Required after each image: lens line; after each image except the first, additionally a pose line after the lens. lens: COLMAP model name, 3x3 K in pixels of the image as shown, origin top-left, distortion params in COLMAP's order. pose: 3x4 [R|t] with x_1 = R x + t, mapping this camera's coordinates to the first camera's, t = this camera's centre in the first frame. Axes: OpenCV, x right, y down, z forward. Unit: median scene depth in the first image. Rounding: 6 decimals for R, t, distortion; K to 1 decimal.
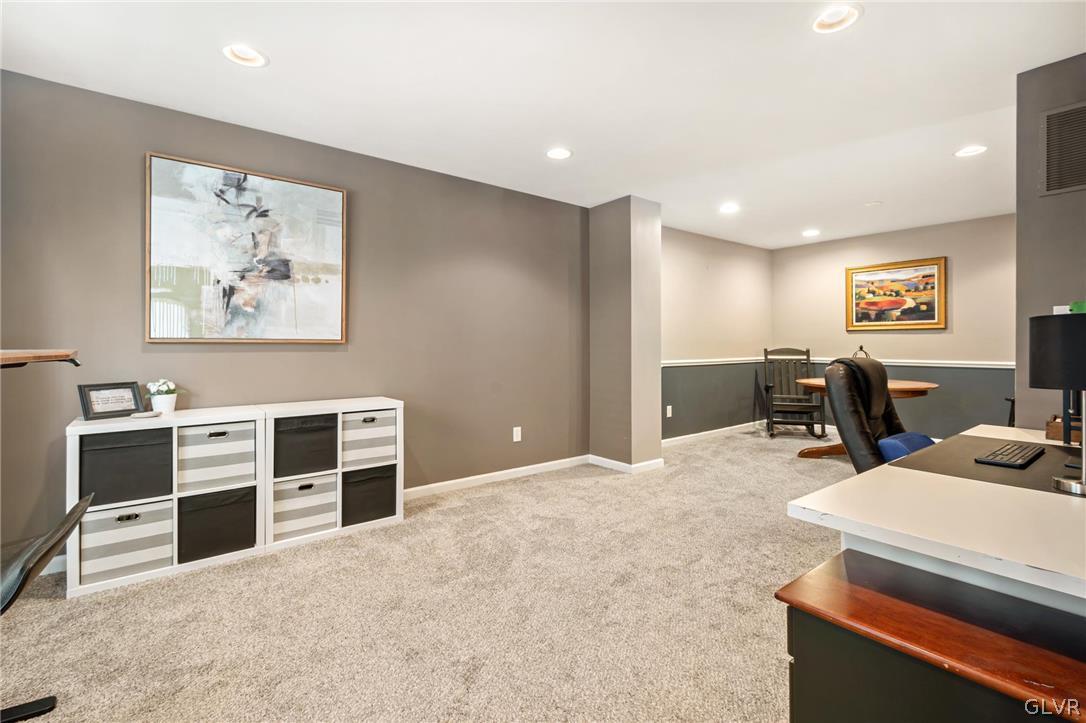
lens RADIAL K [[483.7, 0, 548.6], [0, 483.7, 350.4], [0, 0, 1]] dist [0.000197, -0.000140]
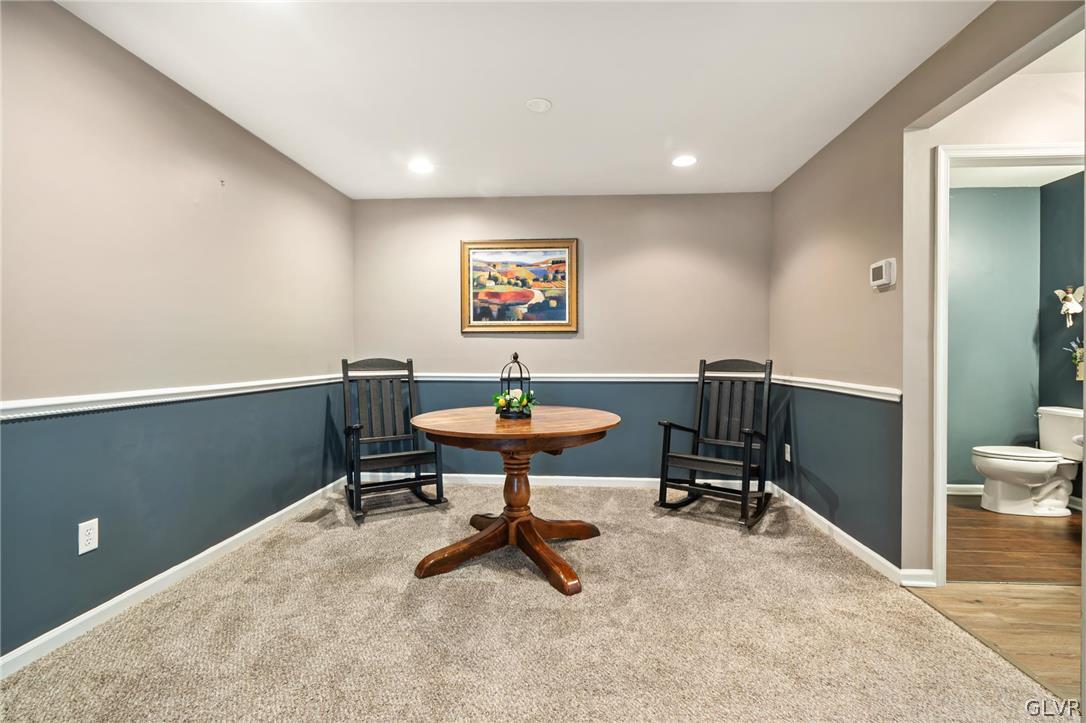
lens RADIAL K [[483.7, 0, 548.6], [0, 483.7, 350.4], [0, 0, 1]] dist [0.000197, -0.000140]
pose [[0.666924, 0.008261, 0.745080, 0.199171], [0.008413, 0.999791, -0.018616, -0.001641], [-0.745078, 0.018684, 0.666716, 0.478167]]
